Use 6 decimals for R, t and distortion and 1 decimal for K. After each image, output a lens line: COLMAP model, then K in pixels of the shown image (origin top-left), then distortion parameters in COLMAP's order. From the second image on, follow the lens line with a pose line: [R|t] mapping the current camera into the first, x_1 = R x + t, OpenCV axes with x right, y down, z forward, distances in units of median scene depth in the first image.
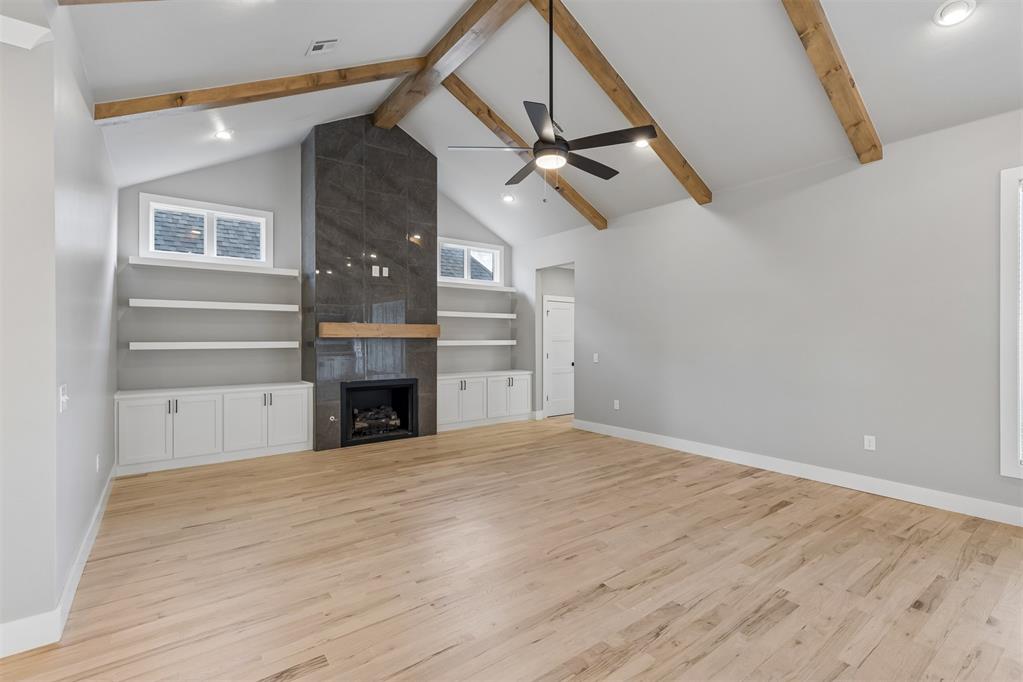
lens RADIAL K [[462.0, 0, 511.1], [0, 462.0, 339.4], [0, 0, 1]] dist [0.007345, -0.001220]
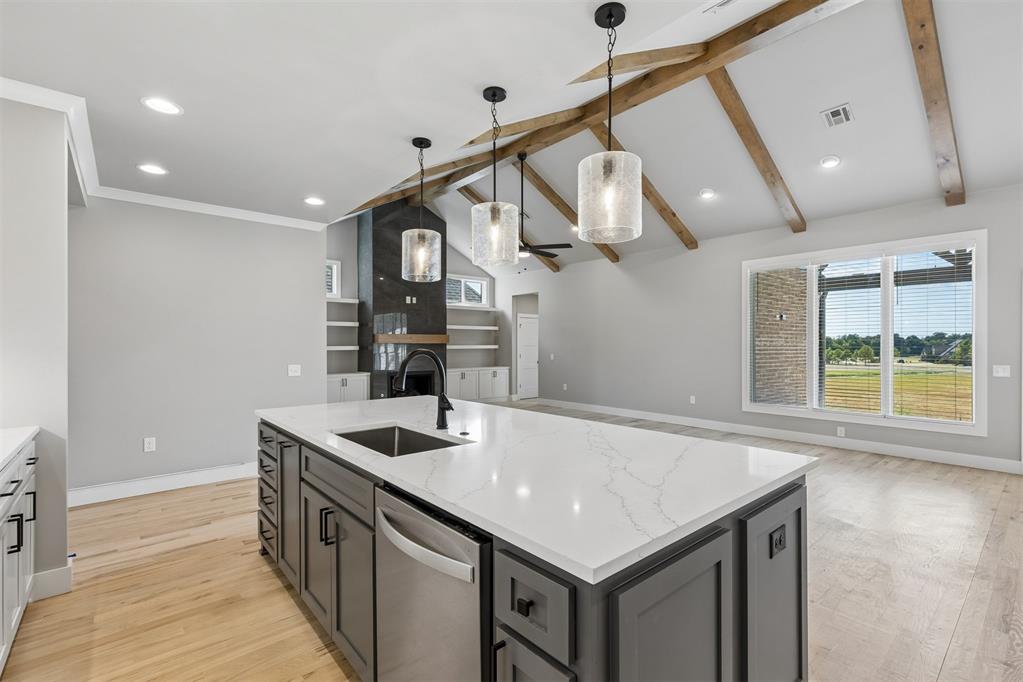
lens RADIAL K [[462.0, 0, 513.9], [0, 462.0, 342.6], [0, 0, 1]] dist [0.007345, -0.001220]
pose [[0.997930, 0.000281, 0.064314, -0.044865], [0.000080, 0.999984, -0.005616, 0.002488], [-0.064314, 0.005610, 0.997914, -0.575464]]
